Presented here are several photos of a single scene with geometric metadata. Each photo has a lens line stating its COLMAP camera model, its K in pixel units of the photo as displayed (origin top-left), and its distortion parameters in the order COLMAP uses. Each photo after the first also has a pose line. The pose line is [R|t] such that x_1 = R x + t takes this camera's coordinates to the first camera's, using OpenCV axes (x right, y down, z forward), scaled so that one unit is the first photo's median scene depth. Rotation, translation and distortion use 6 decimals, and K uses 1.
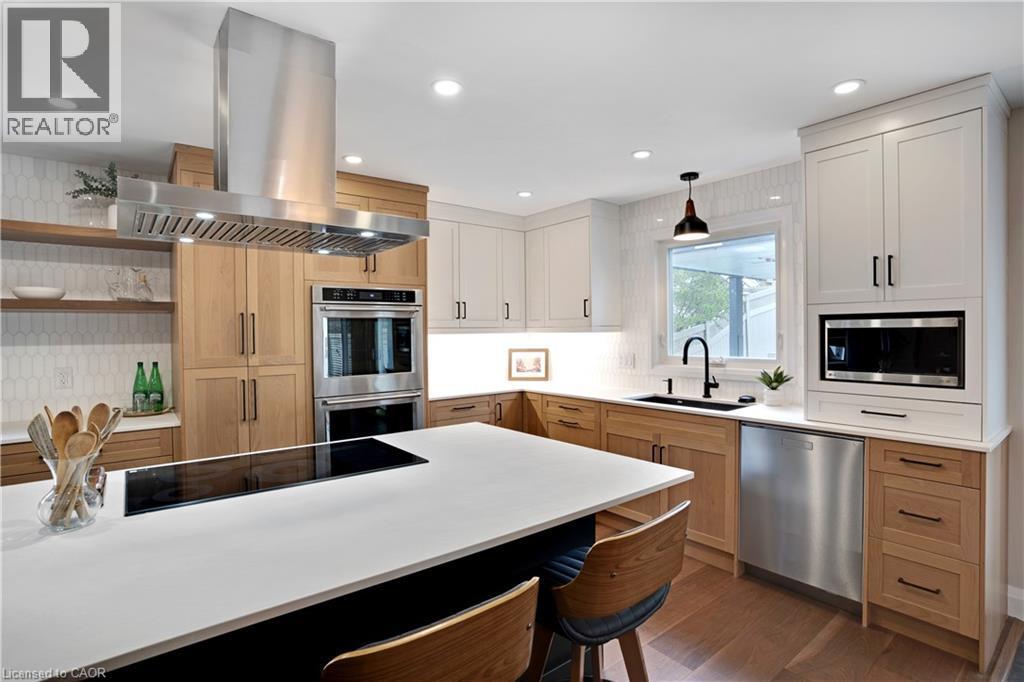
lens RADIAL K [[505.0, 0, 518.4], [0, 505.0, 338.2], [0, 0, 1]] dist [0.007899, -0.003889]
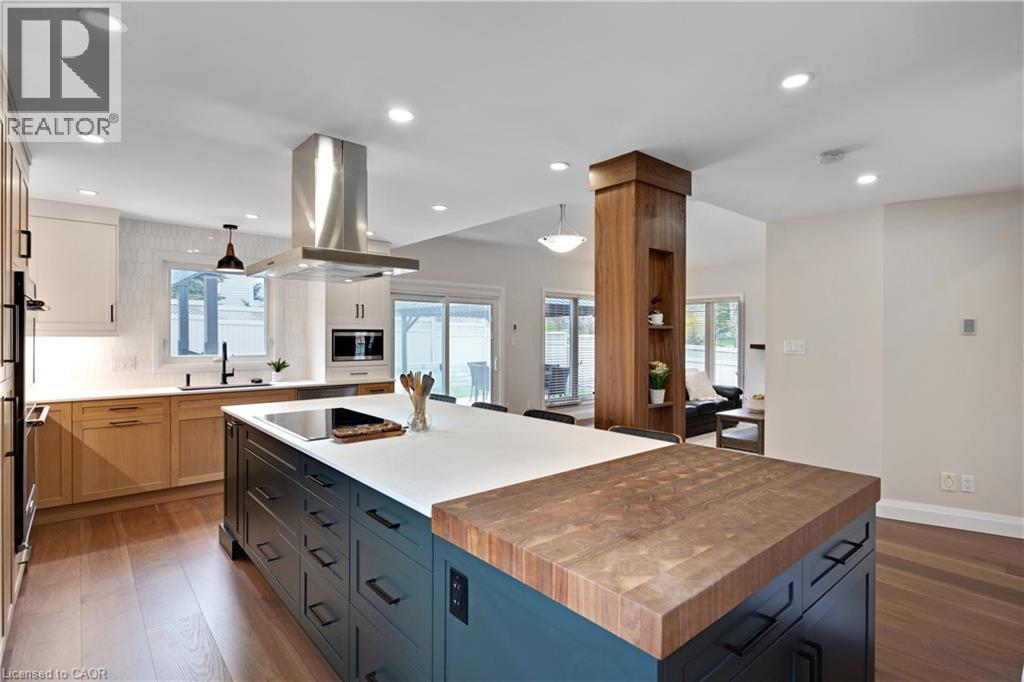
lens RADIAL K [[505.0, 0, 517.3], [0, 505.0, 342.3], [0, 0, 1]] dist [0.007899, -0.003889]
pose [[-0.029961, 0.003808, 0.999544, -1.065505], [0.012721, 0.999913, -0.003428, 0.016773], [-0.999470, 0.012612, -0.030007, 0.236382]]
